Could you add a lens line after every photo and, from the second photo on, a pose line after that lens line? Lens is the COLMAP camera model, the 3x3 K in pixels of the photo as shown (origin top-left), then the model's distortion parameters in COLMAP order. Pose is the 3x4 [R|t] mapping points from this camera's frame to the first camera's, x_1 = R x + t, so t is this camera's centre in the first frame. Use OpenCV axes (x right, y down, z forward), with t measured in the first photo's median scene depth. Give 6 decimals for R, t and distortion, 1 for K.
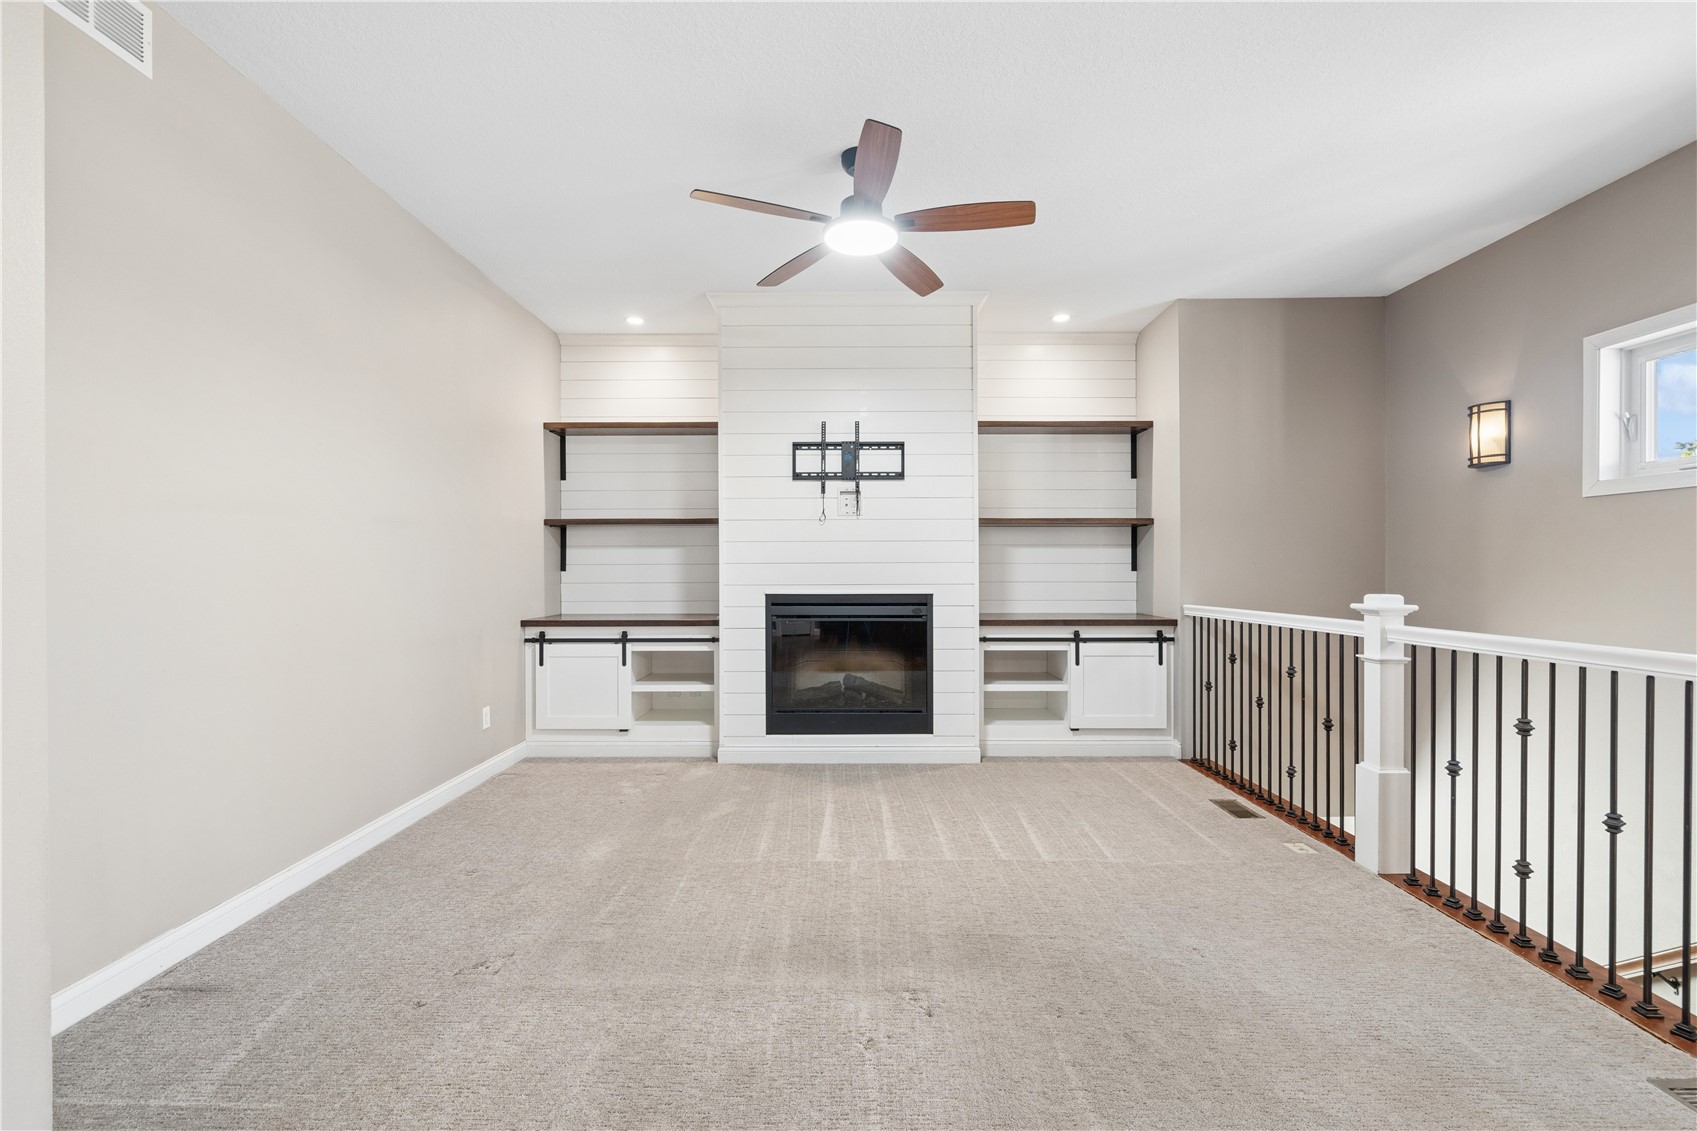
lens RADIAL K [[765.0, 0, 848.5], [0, 765.0, 565.5], [0, 0, 1]] dist [-0.013875, 0.011186]
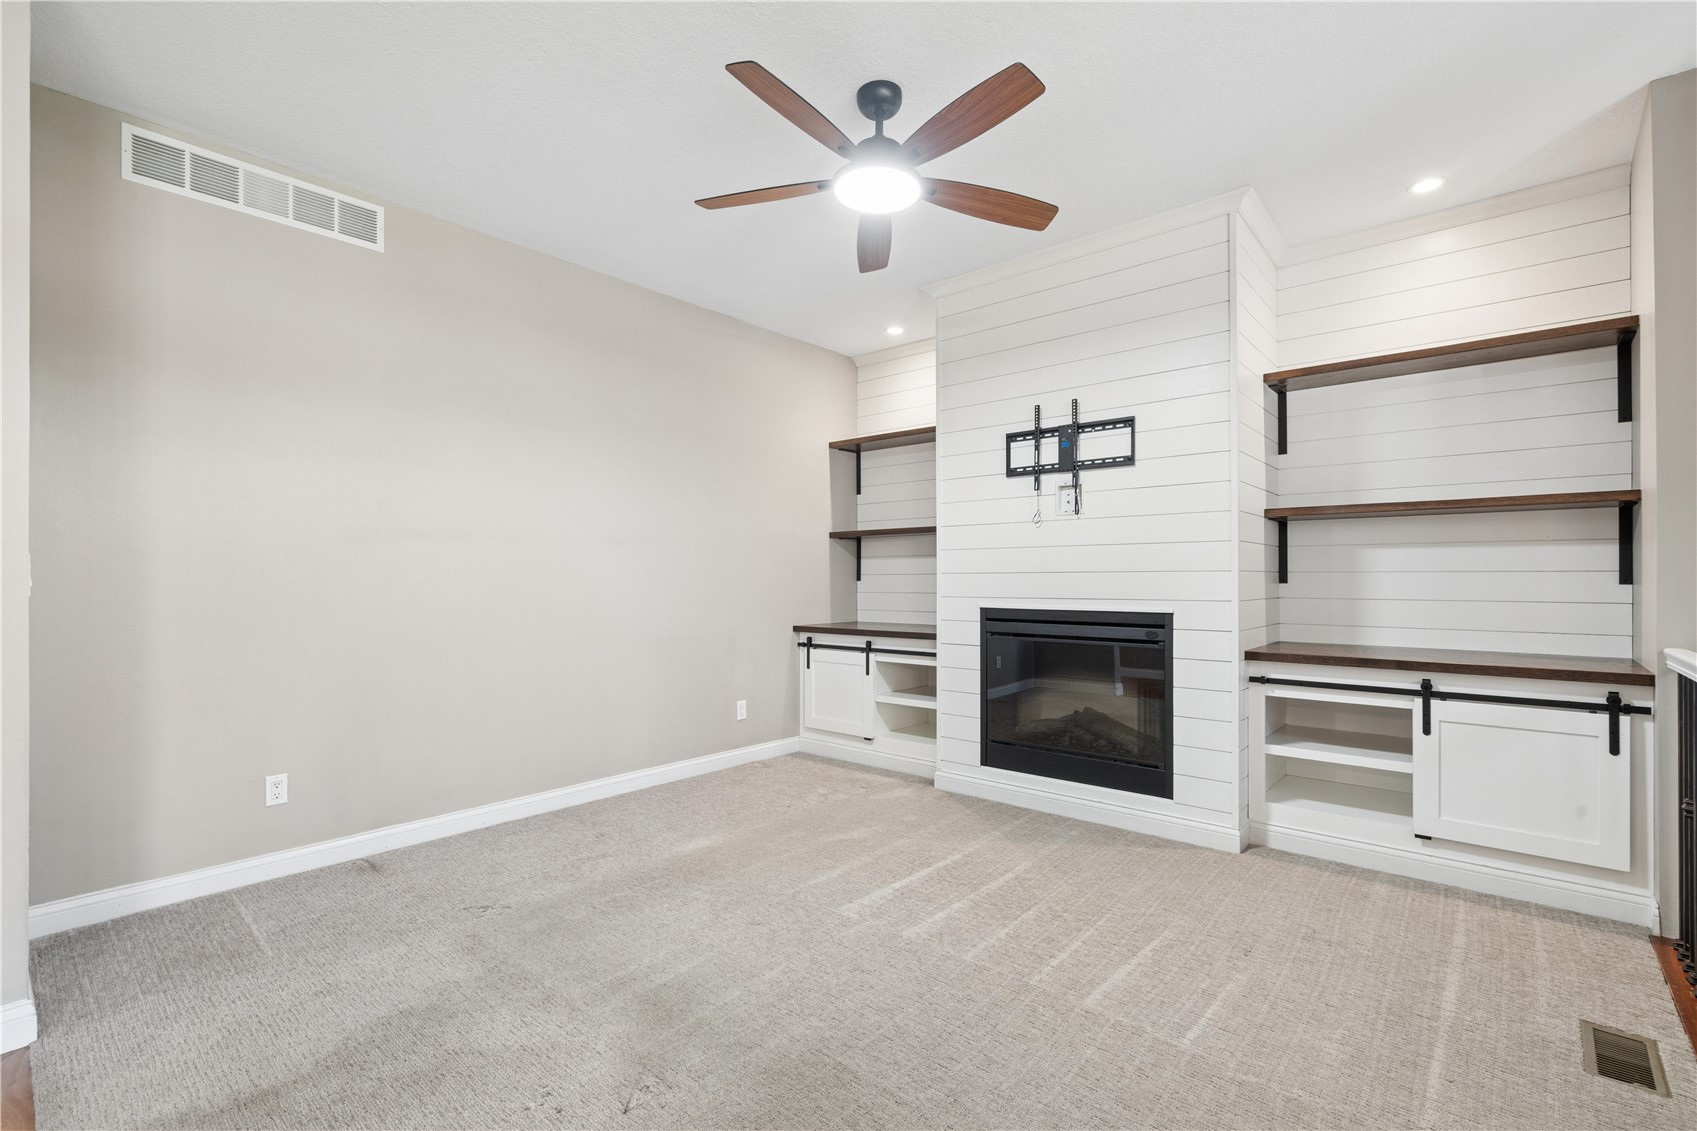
lens RADIAL K [[766.2, 0, 843.8], [0, 766.2, 571.1], [0, 0, 1]] dist [-0.002047, 0.000553]
pose [[0.755720, -0.004598, -0.654879, 0.357768], [0.002143, 0.999987, -0.004548, -0.001438], [0.654891, 0.002033, 0.755720, 0.218995]]
